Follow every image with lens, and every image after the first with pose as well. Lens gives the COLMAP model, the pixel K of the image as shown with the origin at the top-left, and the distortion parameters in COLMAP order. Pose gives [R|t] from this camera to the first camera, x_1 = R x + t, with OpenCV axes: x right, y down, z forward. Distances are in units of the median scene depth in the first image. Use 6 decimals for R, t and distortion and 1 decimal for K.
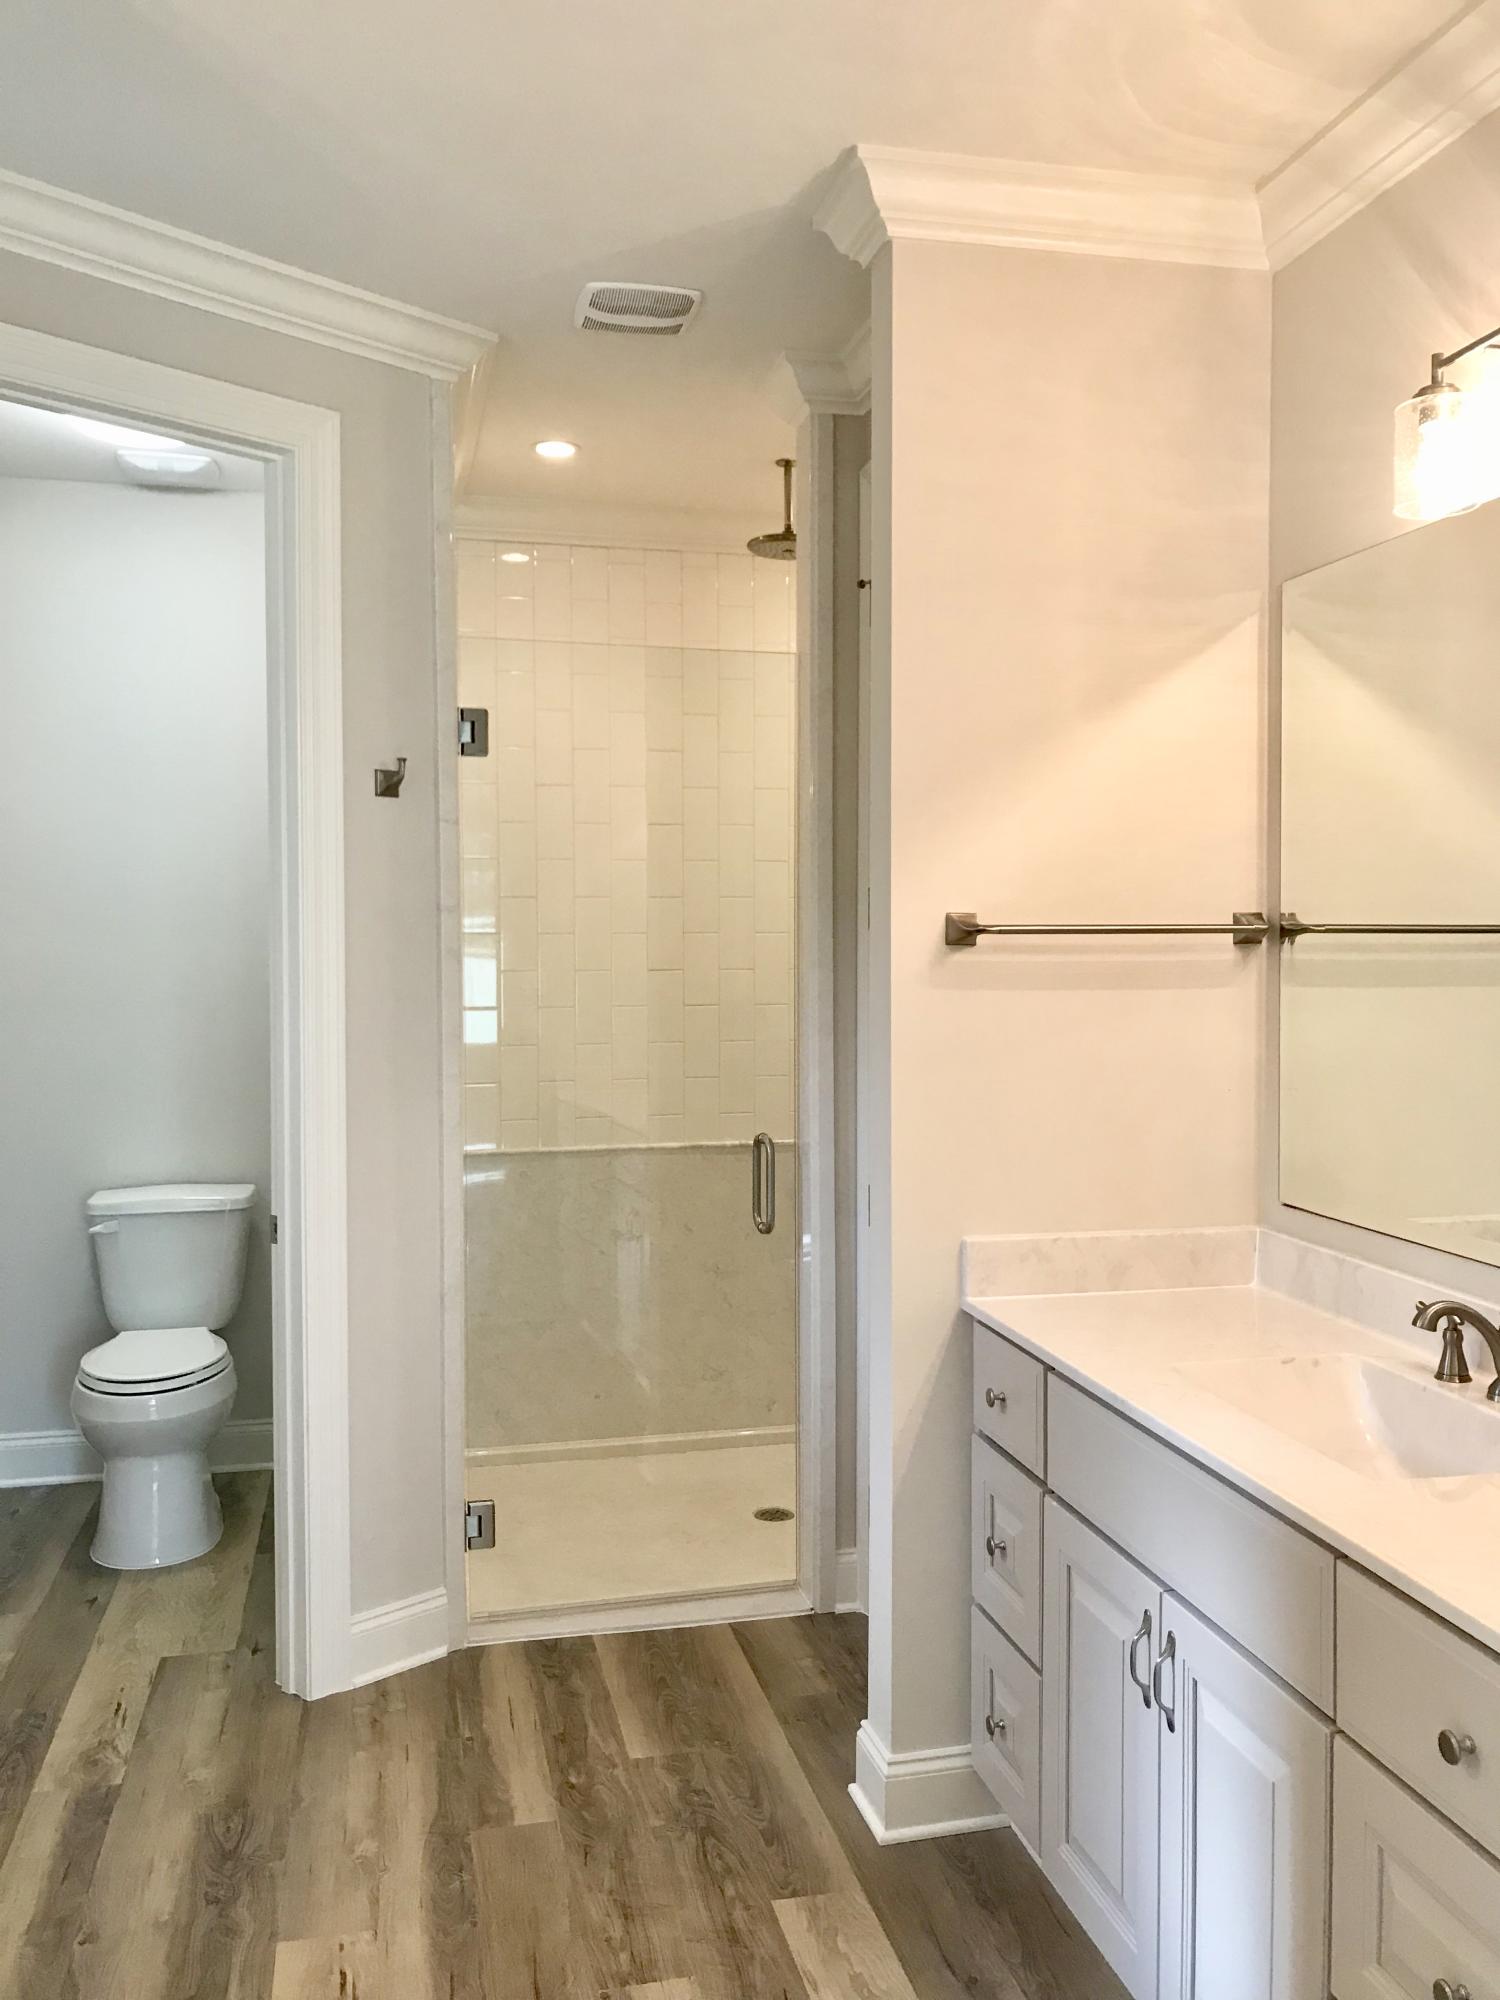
lens RADIAL K [[1636.5, 0, 749.4], [0, 1636.5, 1006.7], [0, 0, 1]] dist [0.015768, -0.008549]
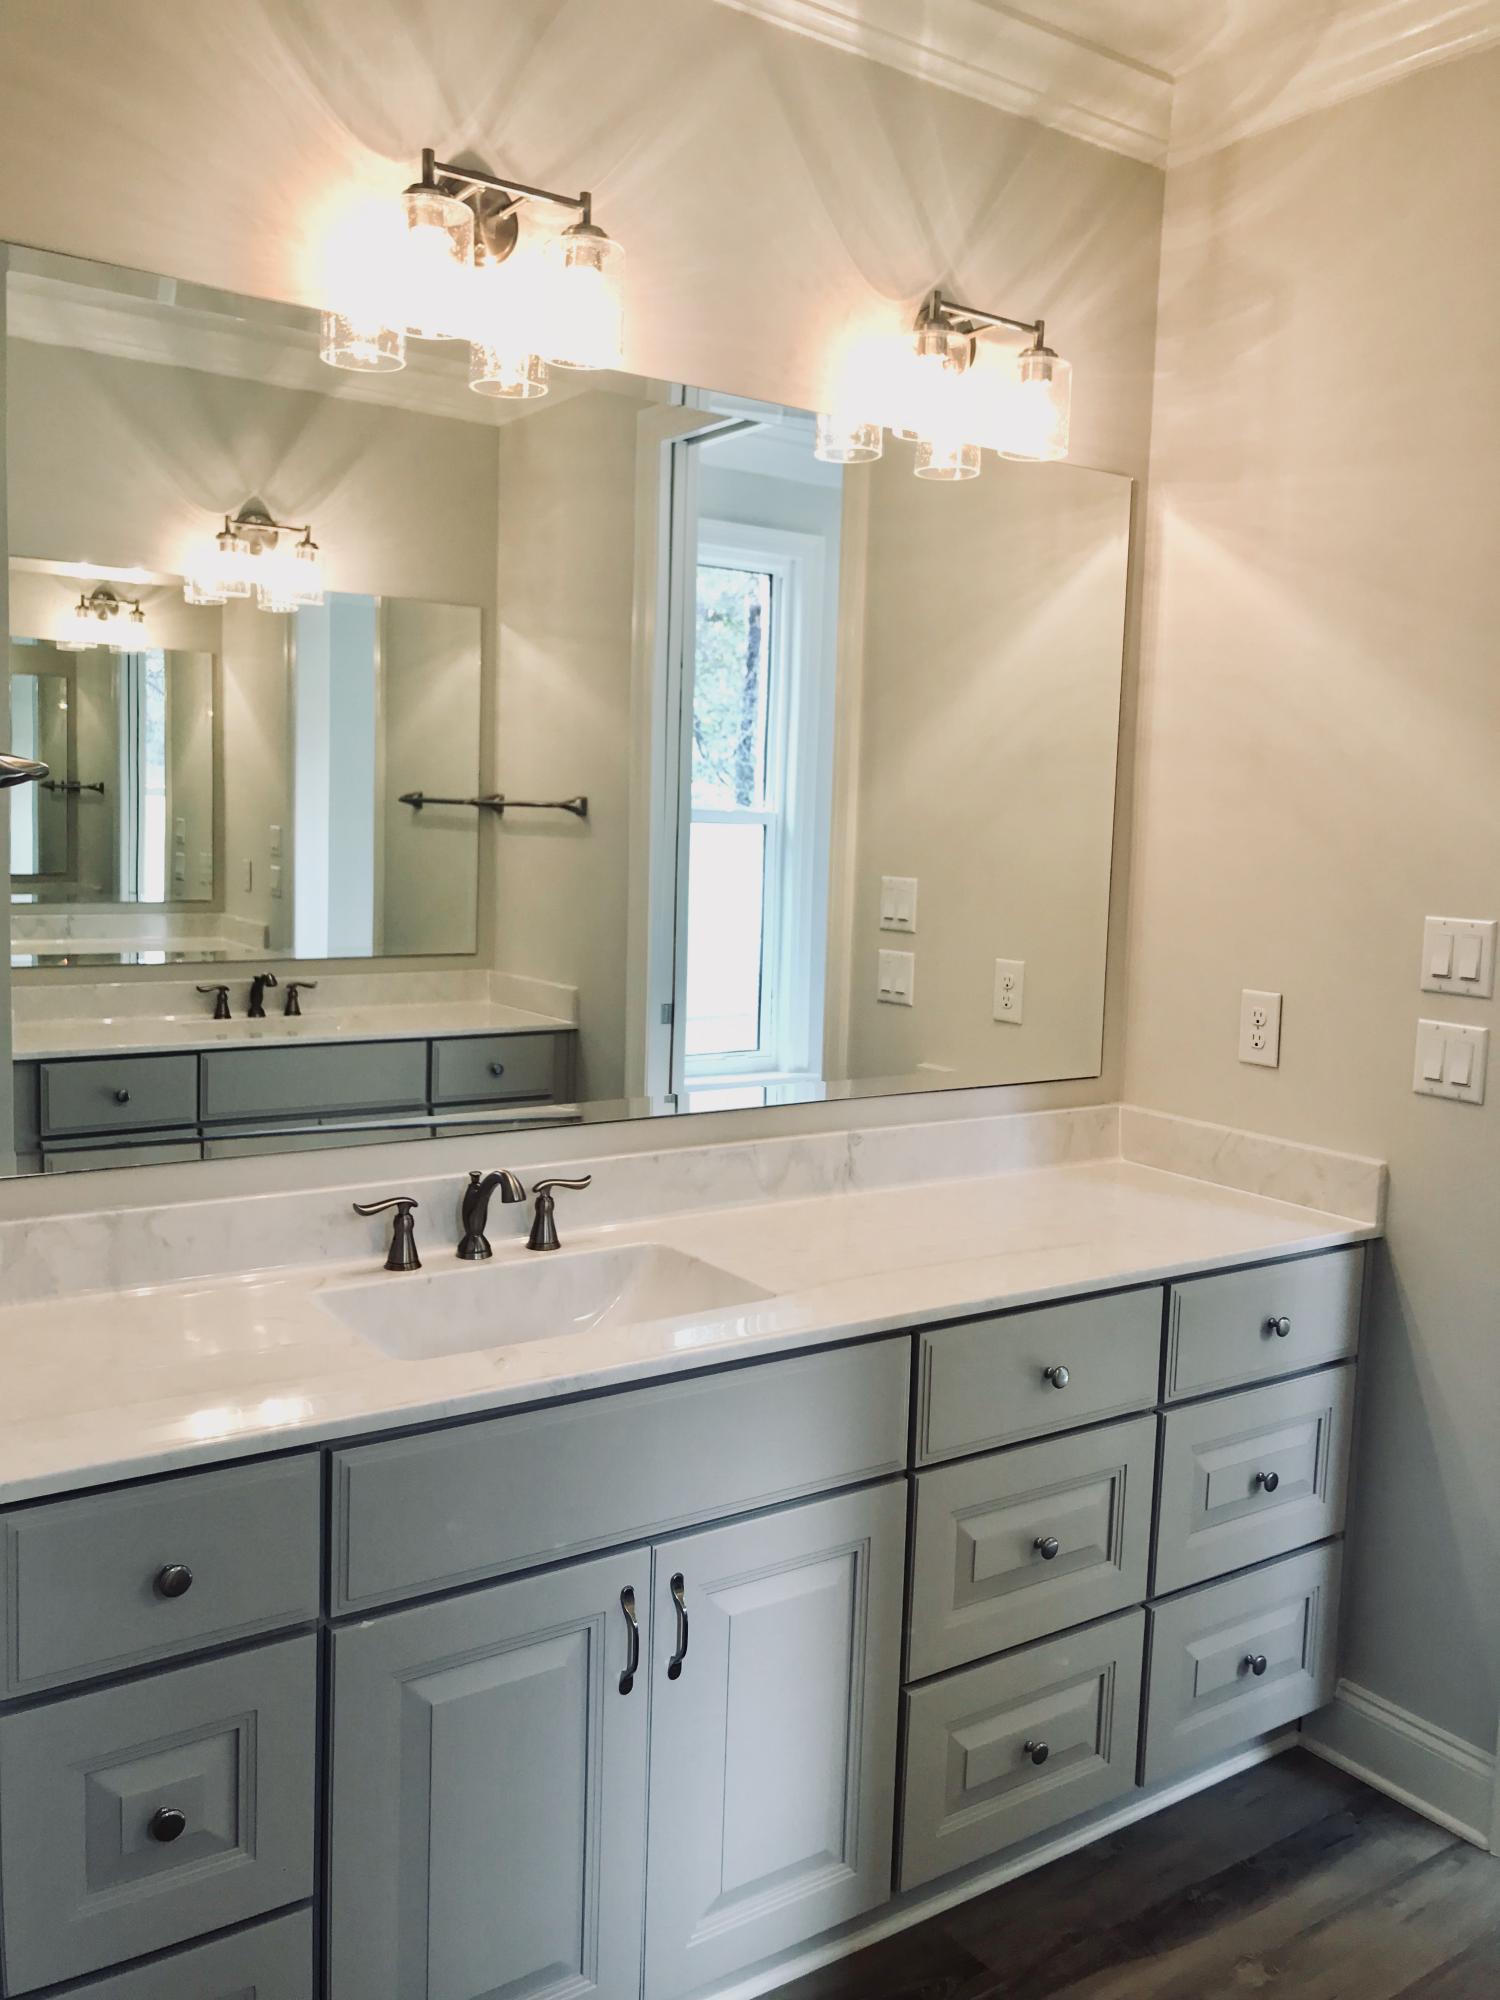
lens RADIAL K [[1640.5, 0, 750.0], [0, 1640.5, 1000.0], [0, 0, 1]] dist [0.007840, -0.005634]
pose [[-0.370433, -0.114794, 0.921738, -0.442412], [0.010068, 0.991779, 0.127563, -0.040798], [-0.928805, 0.056533, -0.366232, 1.000824]]
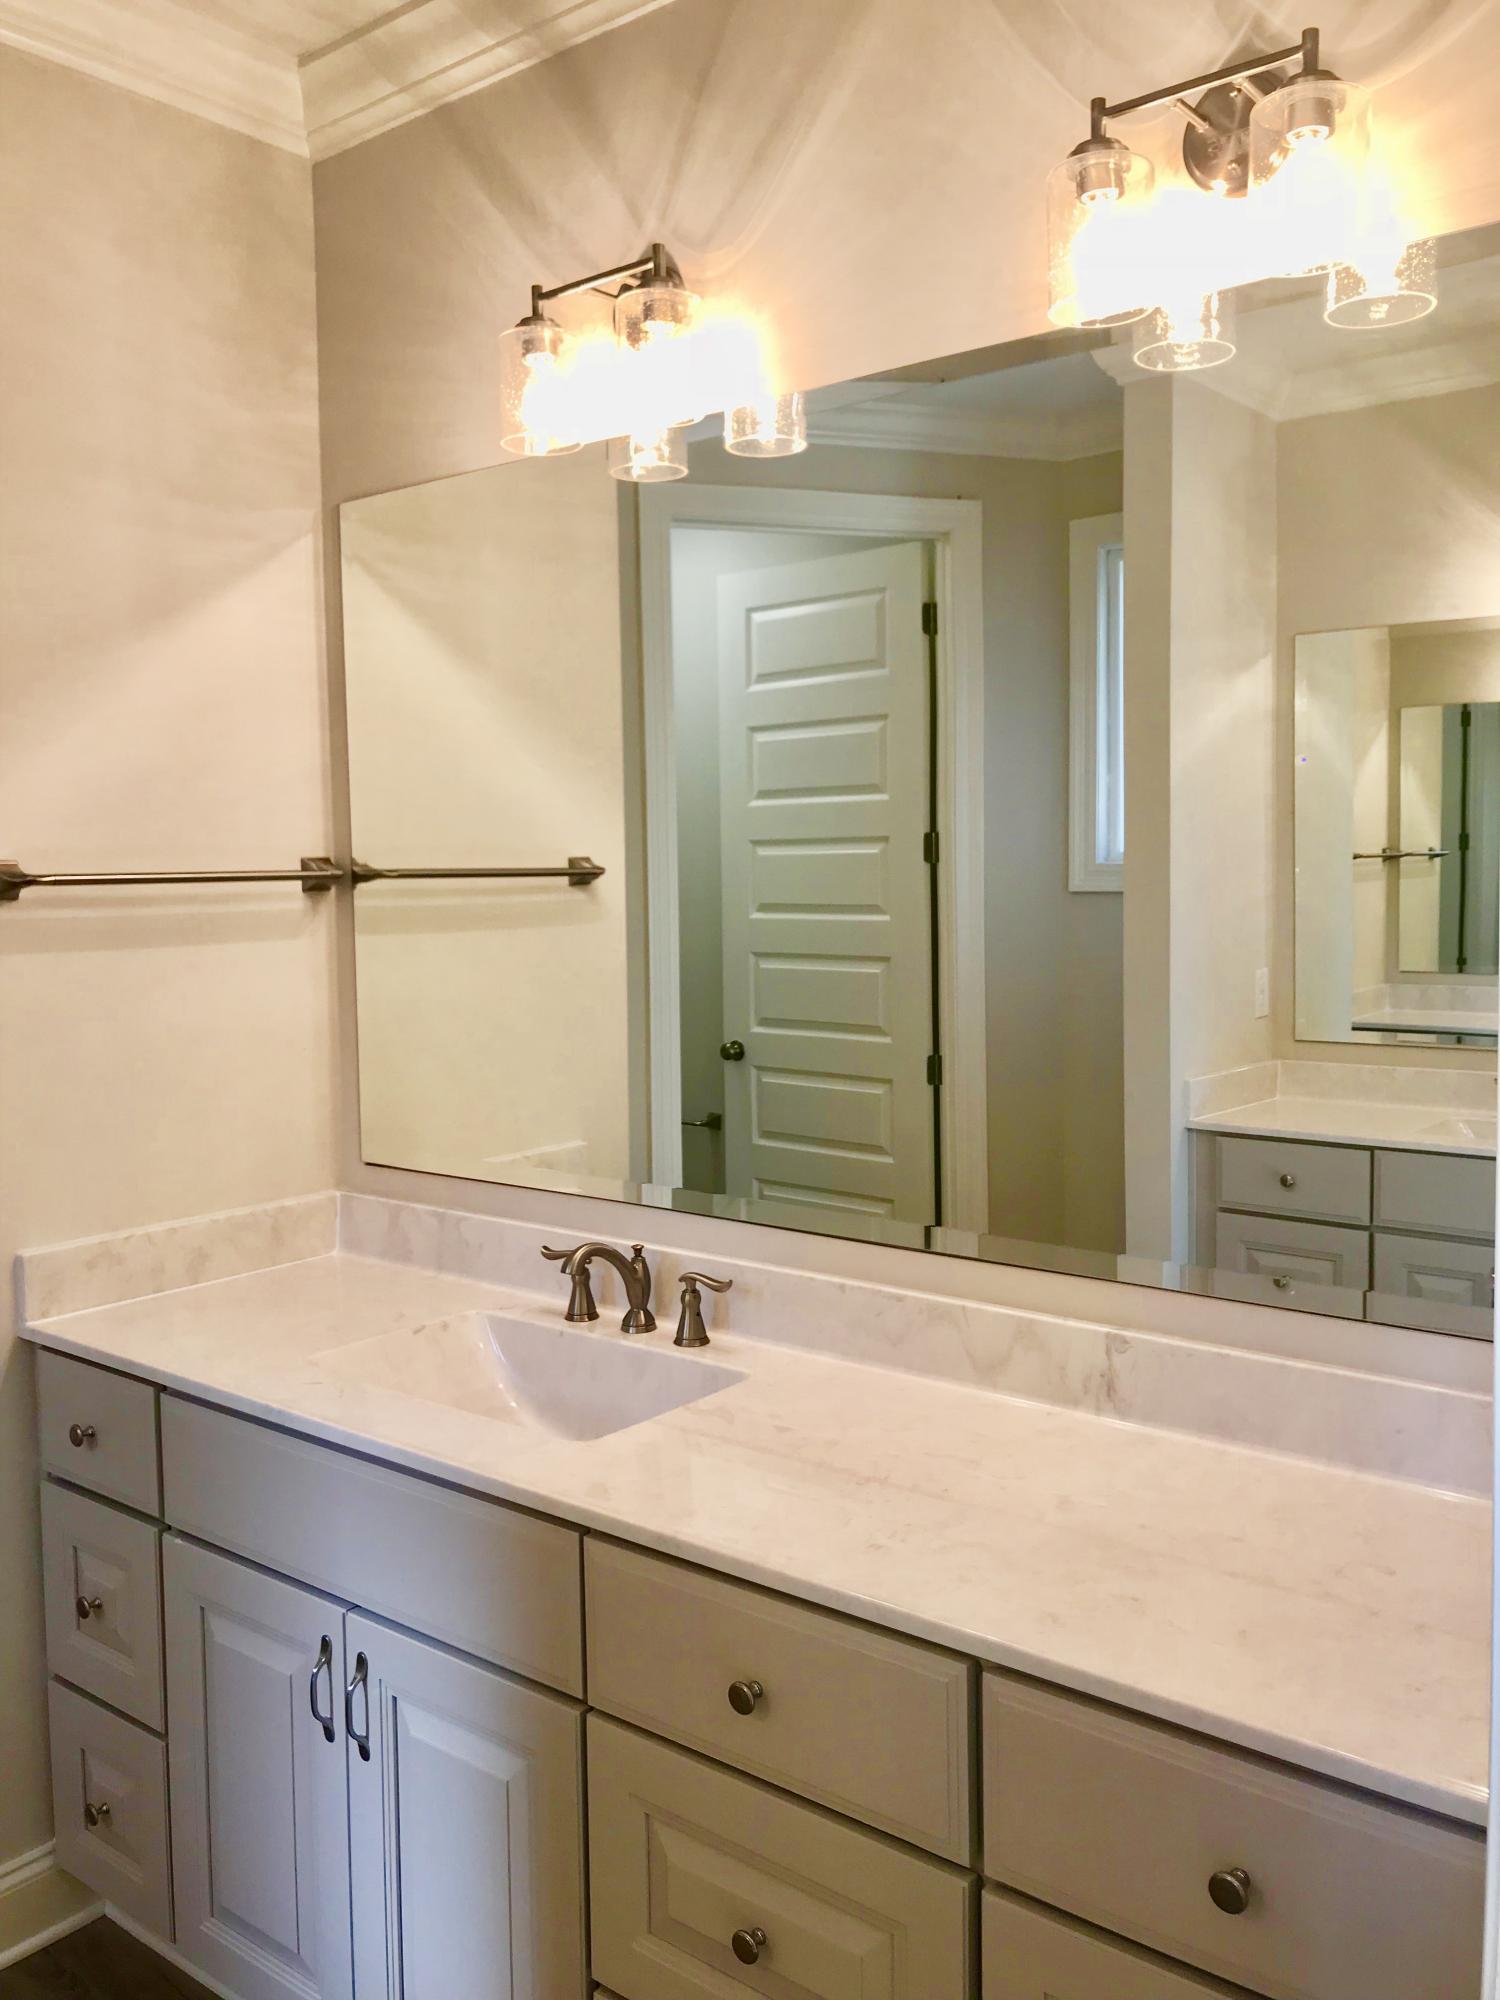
lens RADIAL K [[1640.5, 0, 750.0], [0, 1640.5, 1000.0], [0, 0, 1]] dist [0.007840, -0.005634]
pose [[0.782112, -0.061209, 0.620125, -0.092871], [0.040124, 0.998046, 0.047907, -0.012259], [-0.621845, -0.012587, 0.783039, 0.123837]]
